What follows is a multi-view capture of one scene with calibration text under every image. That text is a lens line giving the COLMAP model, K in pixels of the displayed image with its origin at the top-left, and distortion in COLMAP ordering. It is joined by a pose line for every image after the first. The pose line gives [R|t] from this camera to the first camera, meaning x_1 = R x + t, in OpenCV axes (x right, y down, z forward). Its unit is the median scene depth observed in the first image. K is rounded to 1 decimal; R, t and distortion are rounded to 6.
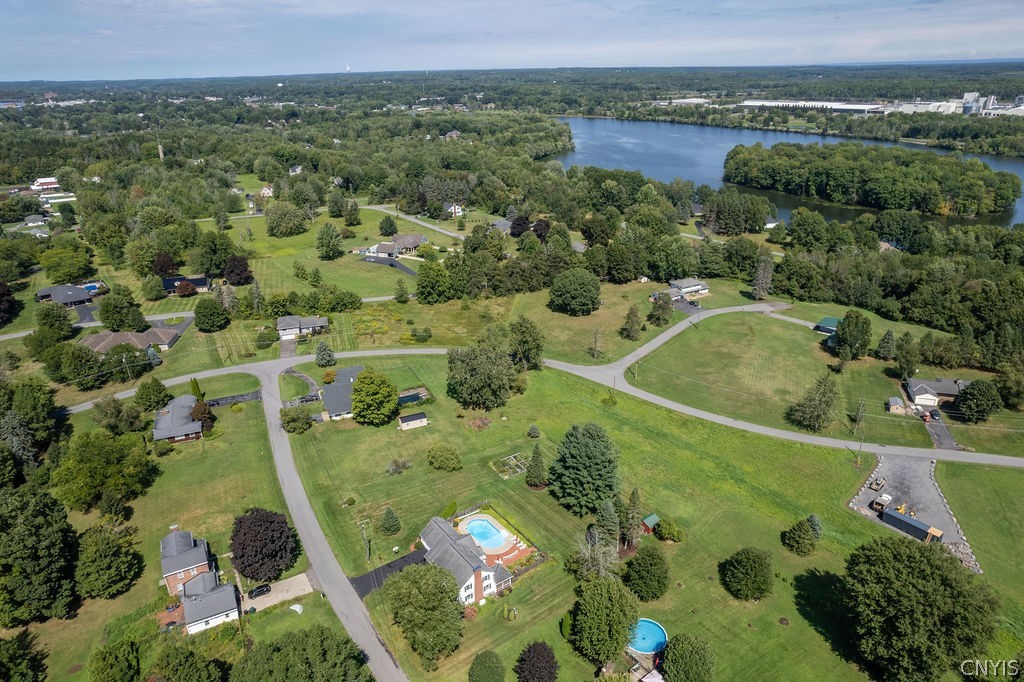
lens RADIAL K [[650.1, 0, 512.0], [0, 650.1, 341.0], [0, 0, 1]] dist [-0.064830, 0.058044]
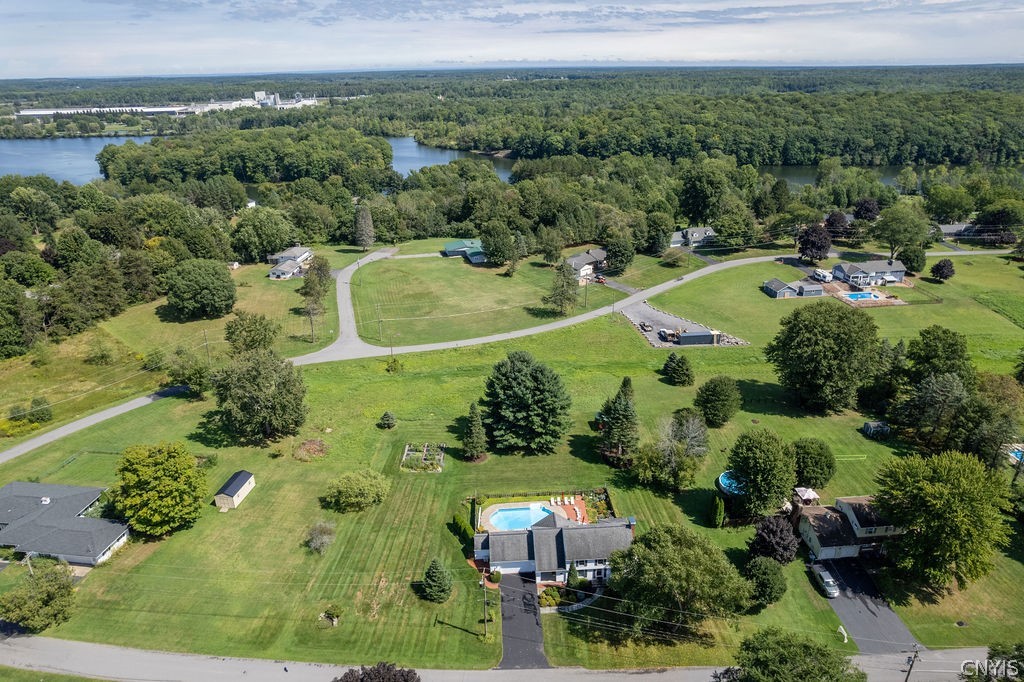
lens RADIAL K [[650.1, 0, 512.0], [0, 650.1, 341.0], [0, 0, 1]] dist [-0.064830, 0.058044]
pose [[0.543069, -0.320174, 0.776251, -0.321017], [0.333991, 0.930540, 0.150151, -0.010888], [-0.770407, 0.177718, 0.612282, 0.277061]]
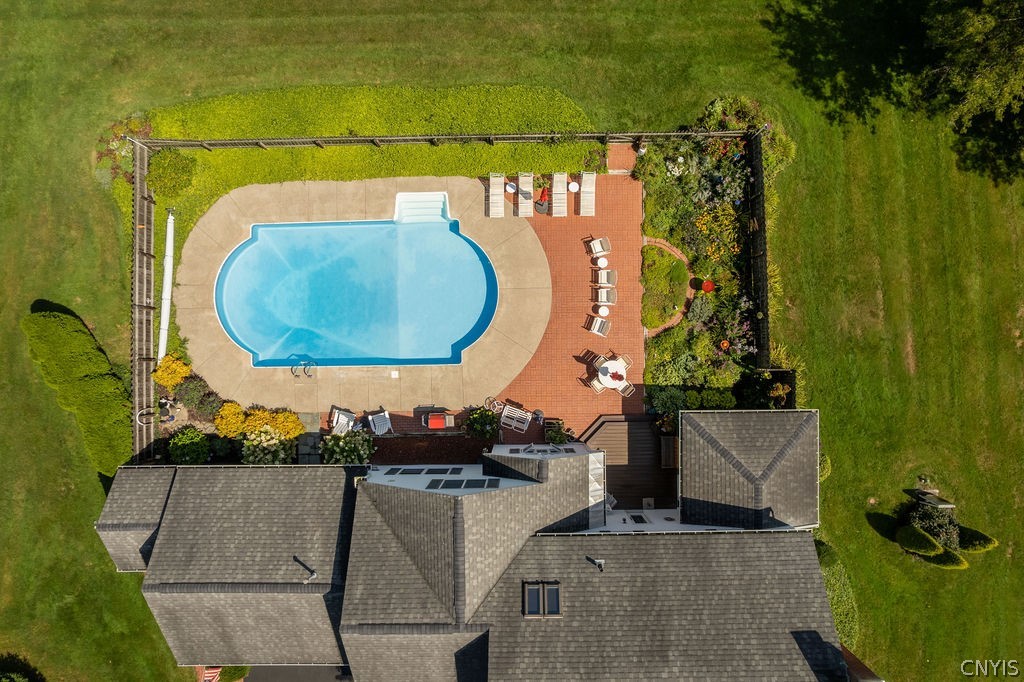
lens RADIAL K [[650.1, 0, 512.0], [0, 650.1, 341.0], [0, 0, 1]] dist [-0.064830, 0.058044]
pose [[0.577118, -0.816073, 0.030975, -0.017695], [0.318033, 0.259520, 0.911868, 0.085092], [-0.752190, -0.516405, 0.409312, 0.493295]]
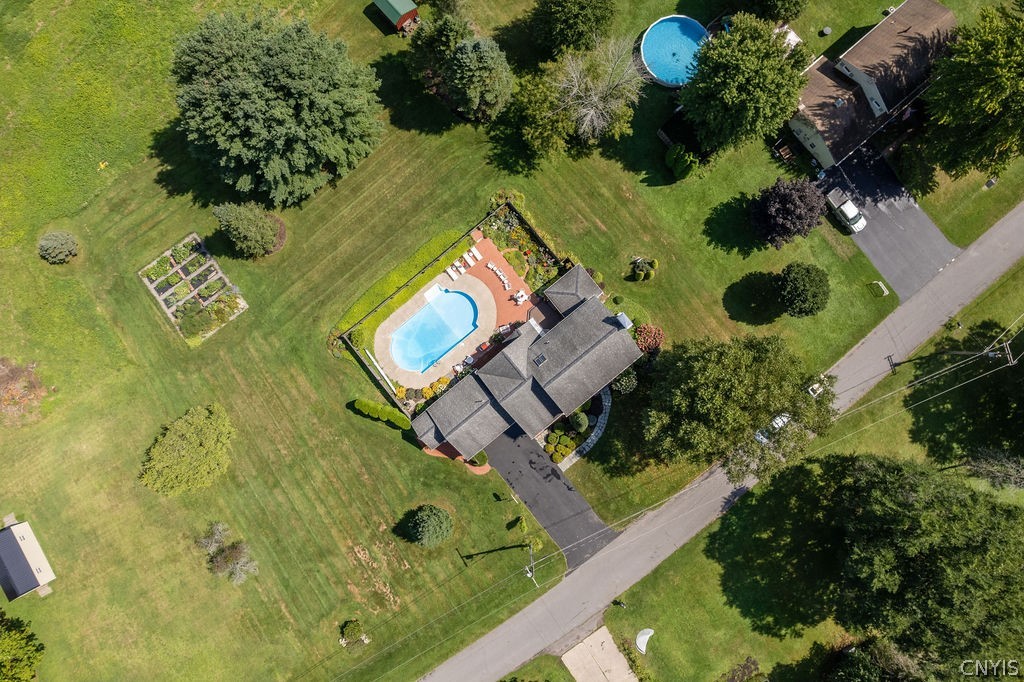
lens RADIAL K [[650.1, 0, 512.0], [0, 650.1, 341.0], [0, 0, 1]] dist [-0.064830, 0.058044]
pose [[-0.058682, -0.997614, 0.036374, -0.038914], [0.401342, 0.009786, 0.915876, -0.077164], [-0.914046, 0.068344, 0.399810, 0.412979]]
